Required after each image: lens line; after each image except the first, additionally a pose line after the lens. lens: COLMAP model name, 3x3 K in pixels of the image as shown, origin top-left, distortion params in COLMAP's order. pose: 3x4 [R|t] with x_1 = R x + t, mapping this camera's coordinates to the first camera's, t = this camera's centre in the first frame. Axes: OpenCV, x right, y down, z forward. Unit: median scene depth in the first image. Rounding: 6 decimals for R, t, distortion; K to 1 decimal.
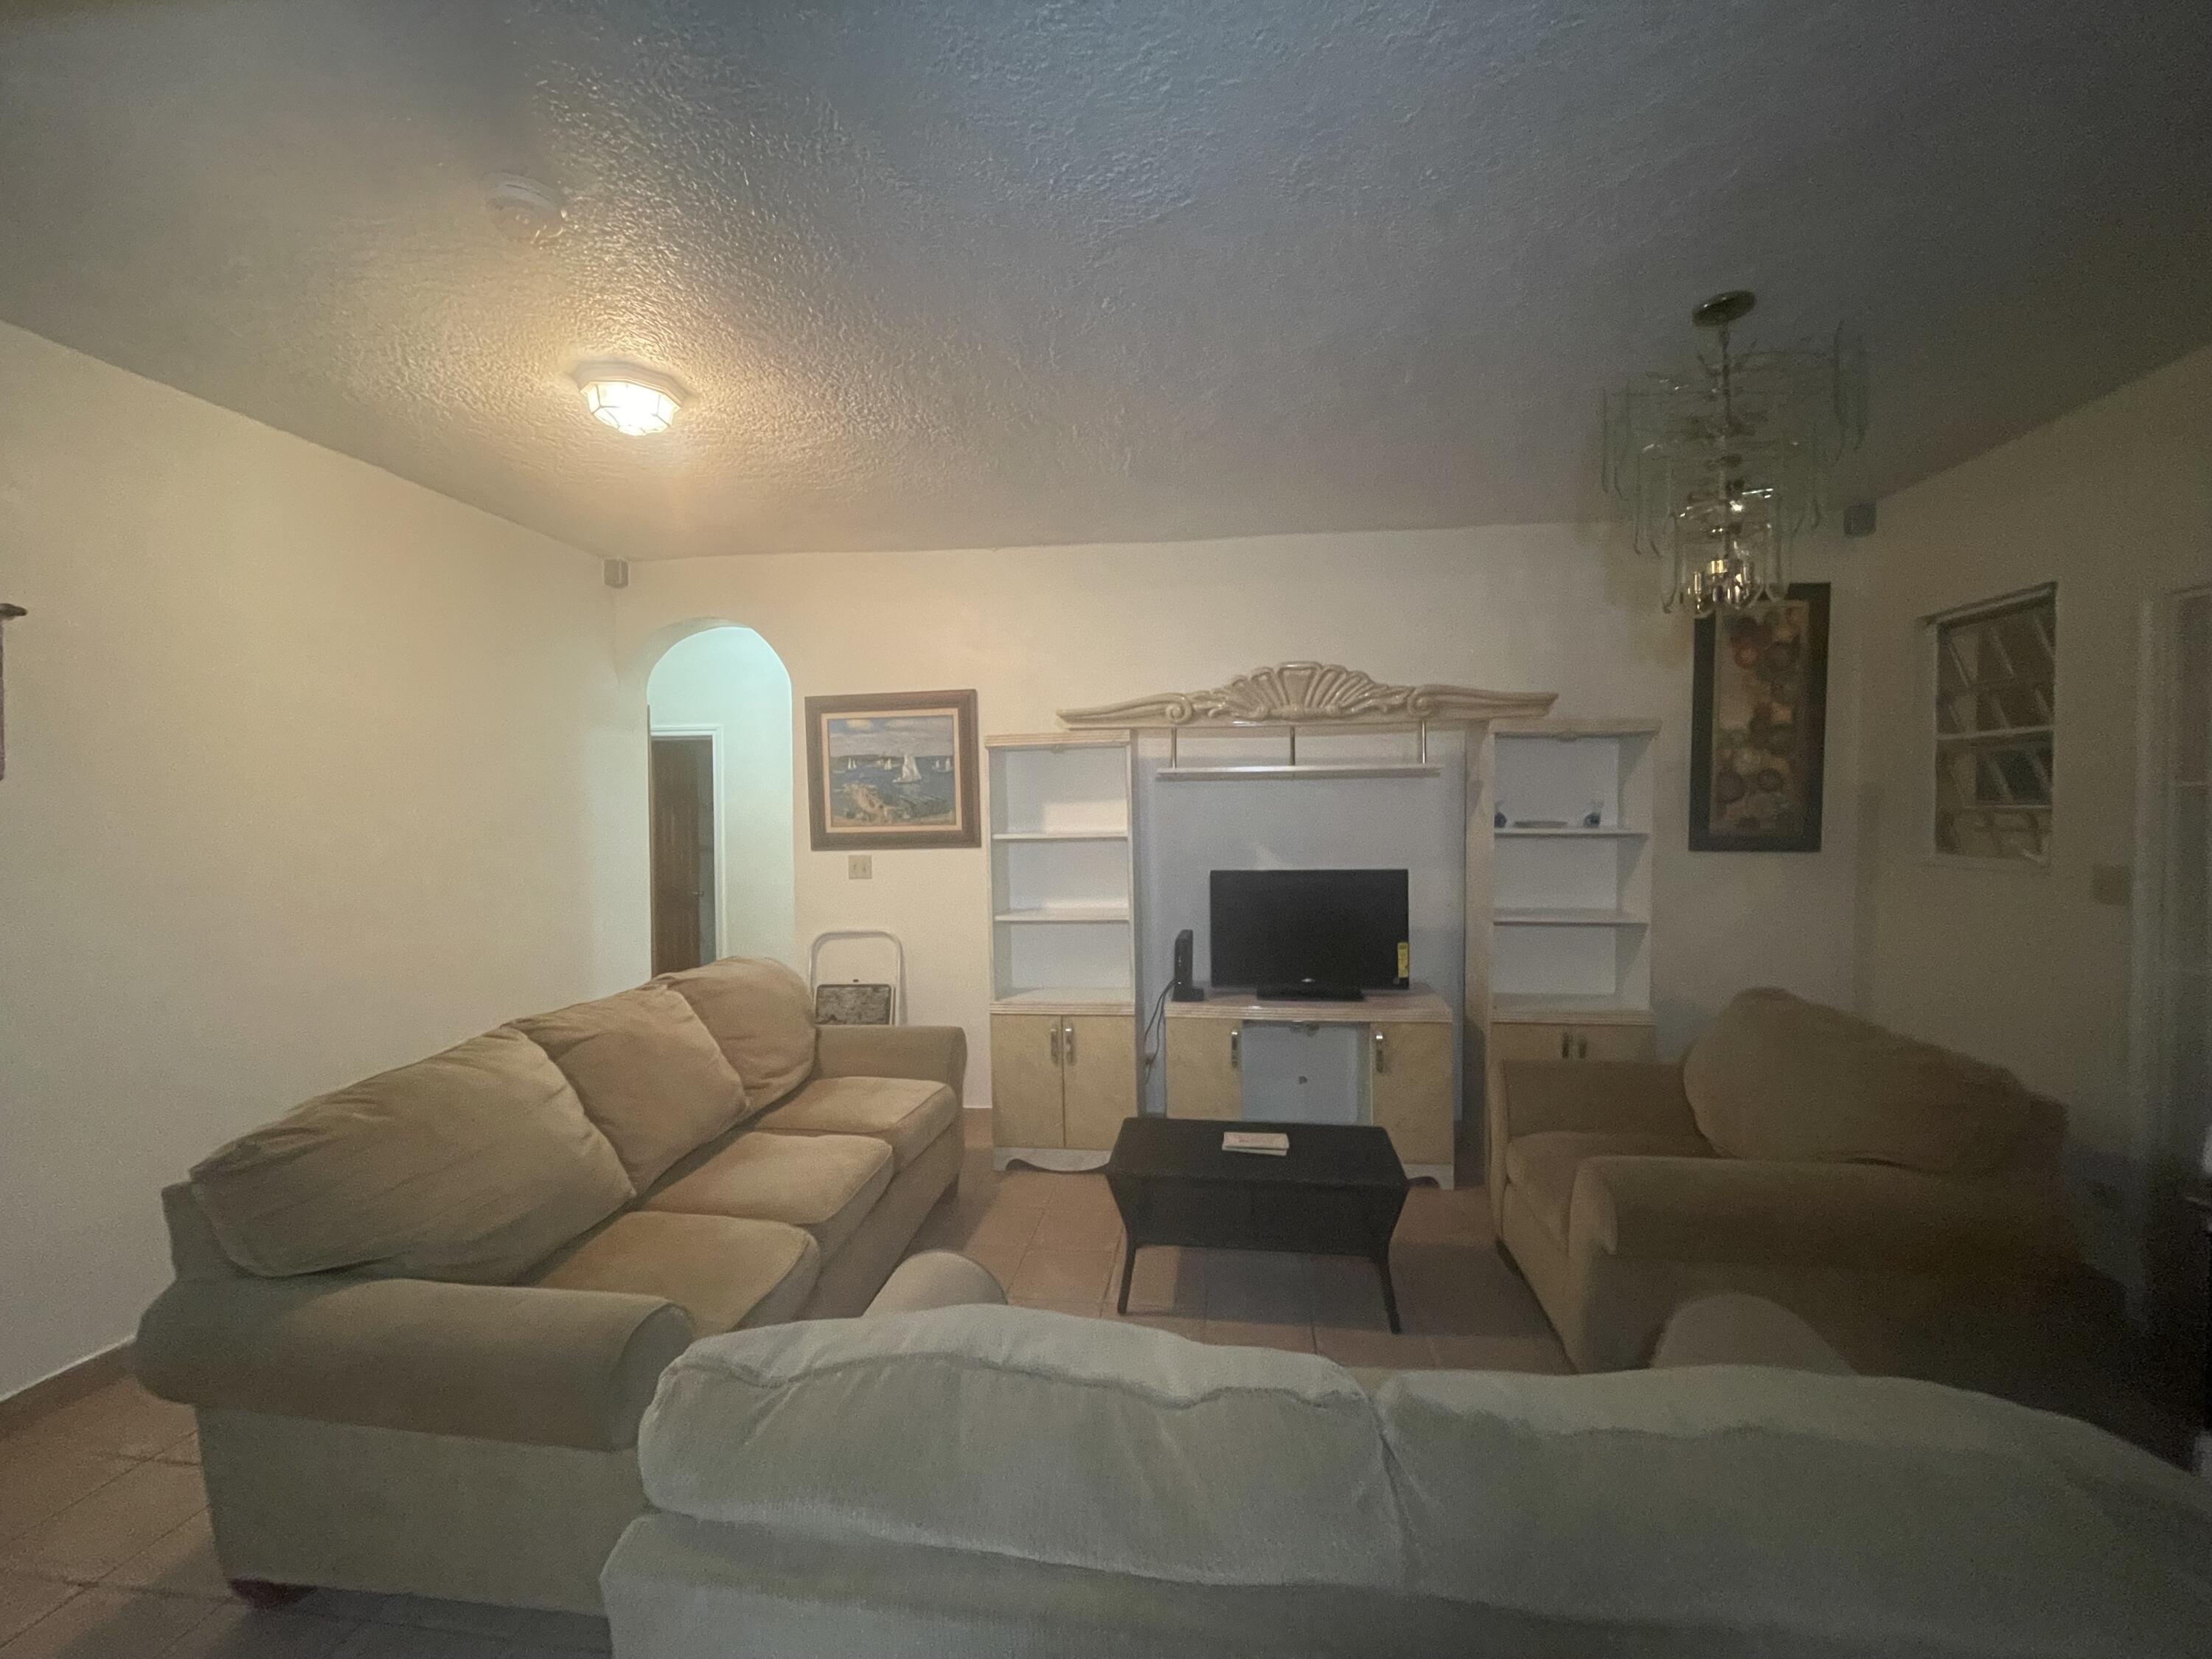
lens RADIAL K [[901.7, 0, 1110.2], [0, 901.7, 831.1], [0, 0, 1]] dist [0.009582, 0.000113]
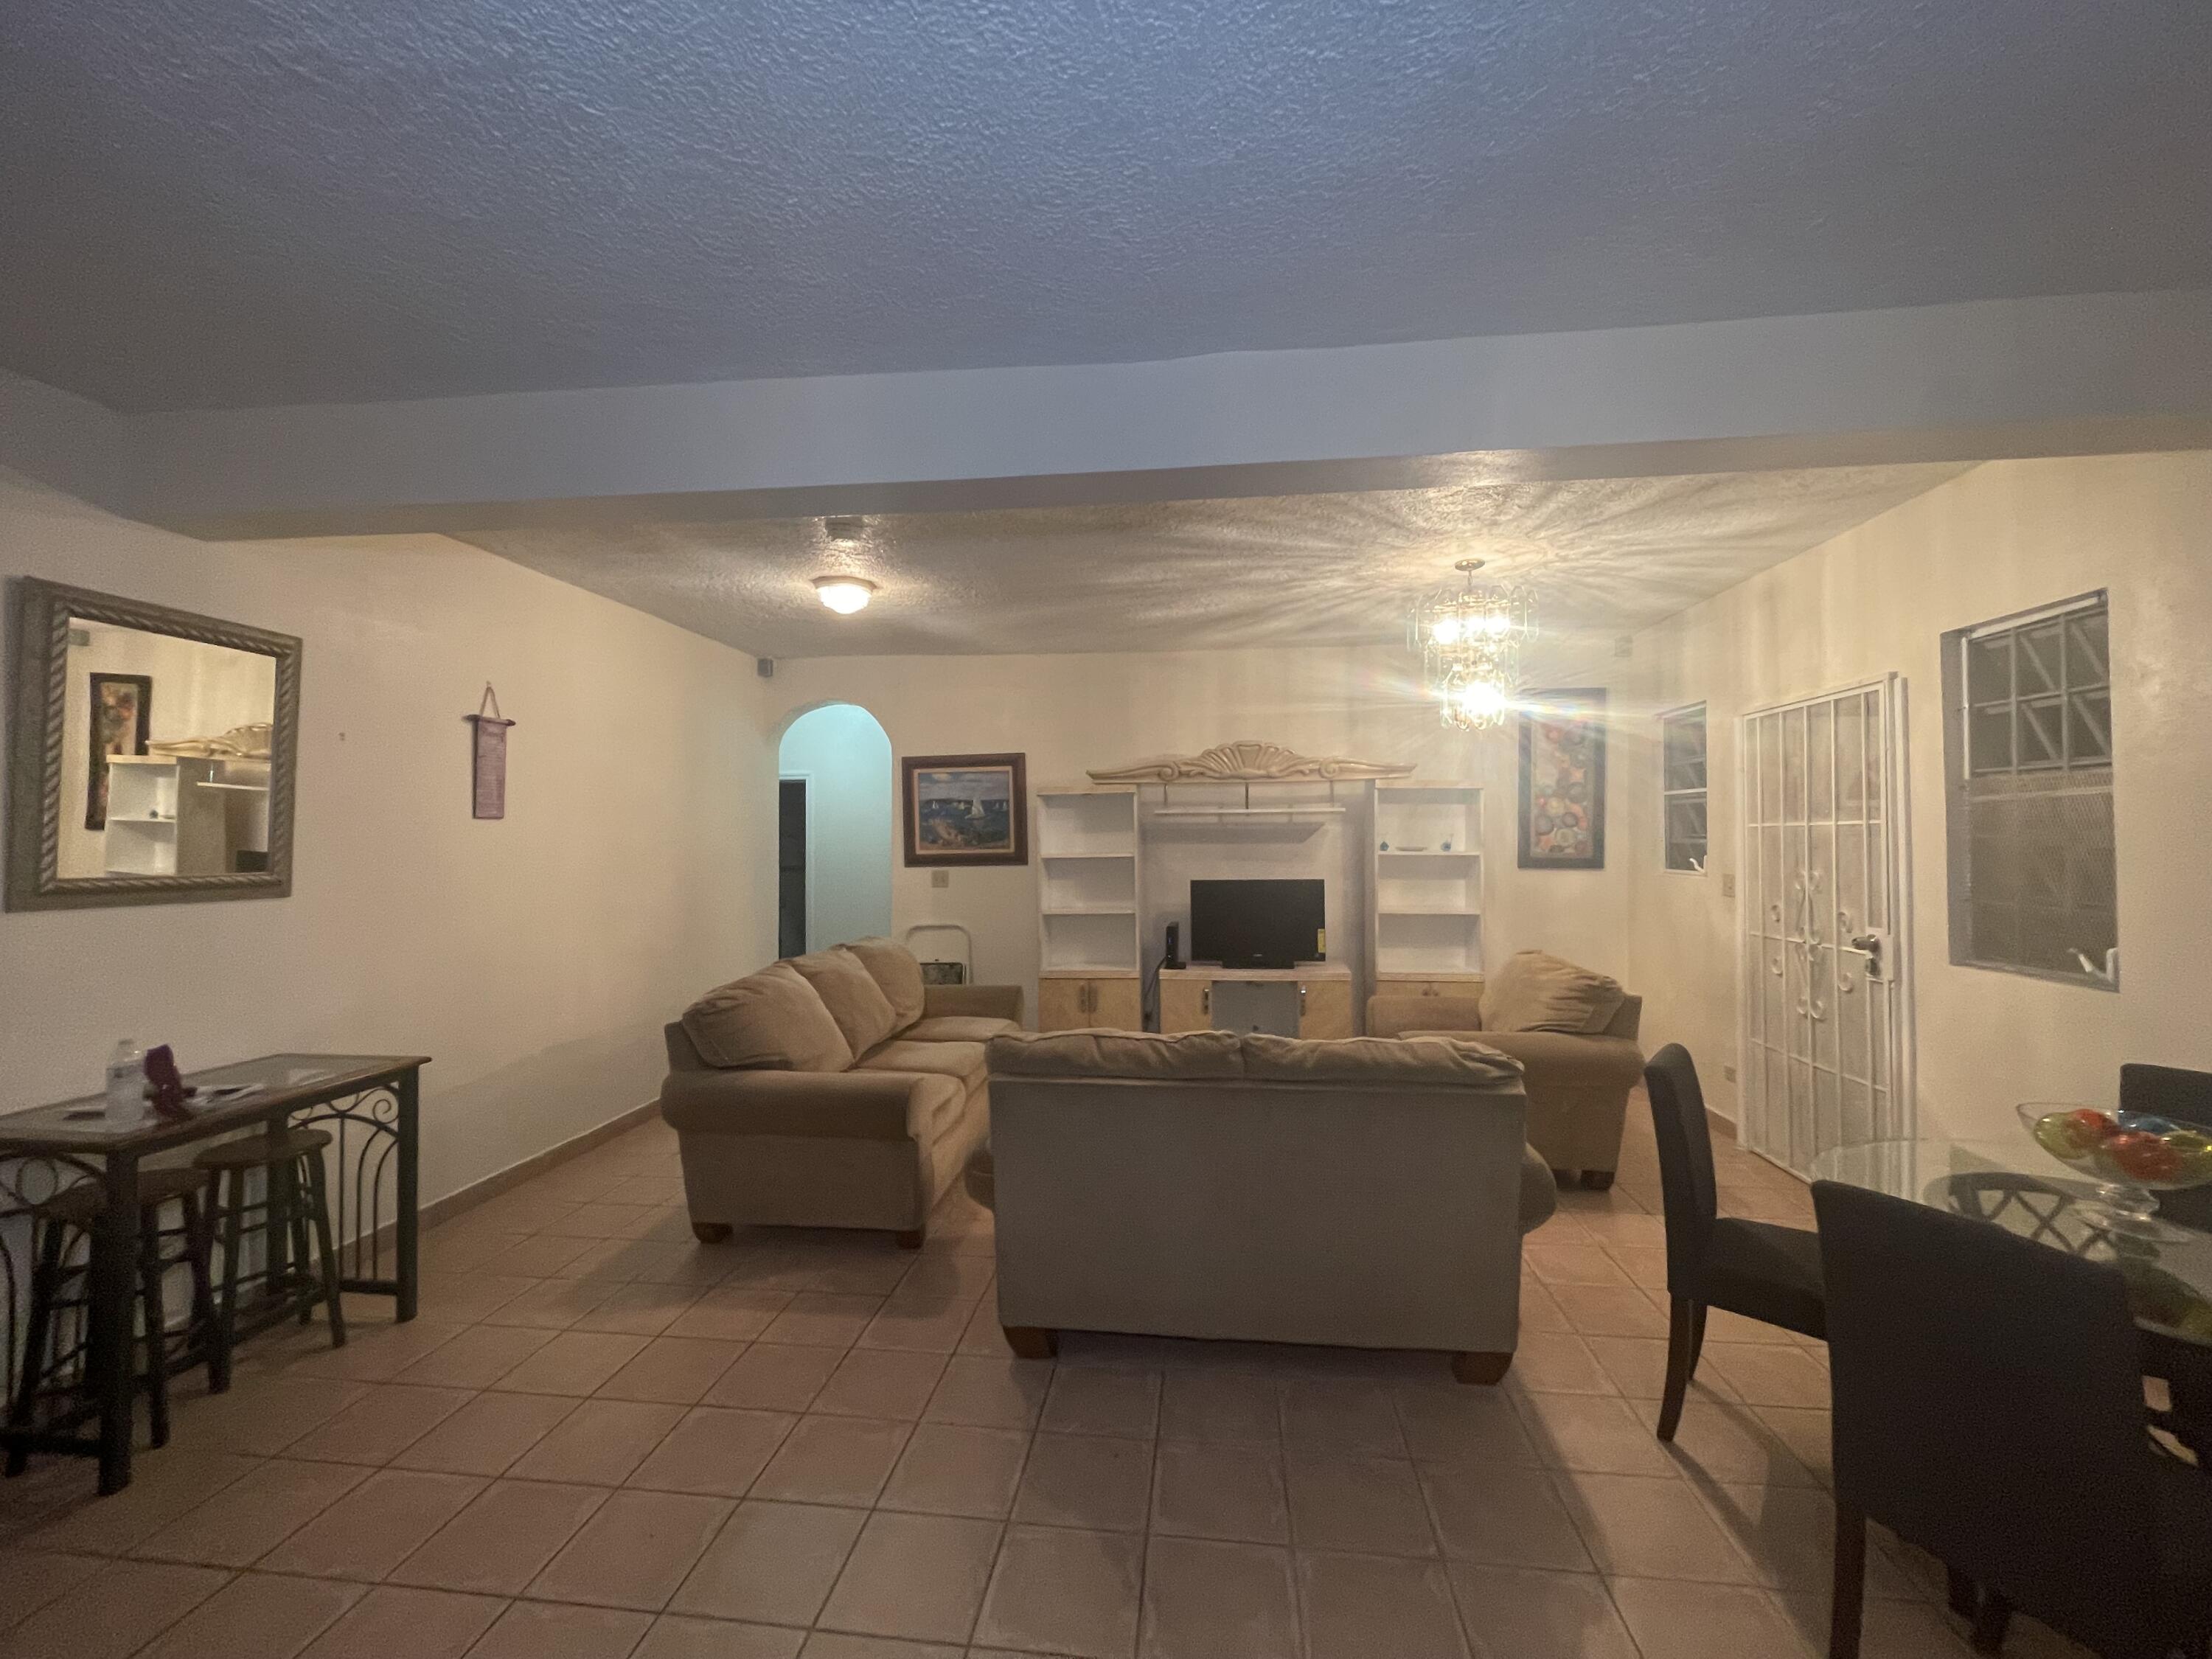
lens RADIAL K [[895.7, 0, 1104.9], [0, 895.7, 831.1], [0, 0, 1]] dist [-0.000792, -0.000128]
pose [[0.999936, 0.003313, 0.010854, -0.042325], [-0.002965, 0.999486, -0.031932, 0.010836], [-0.010954, 0.031898, 0.999431, -0.439207]]
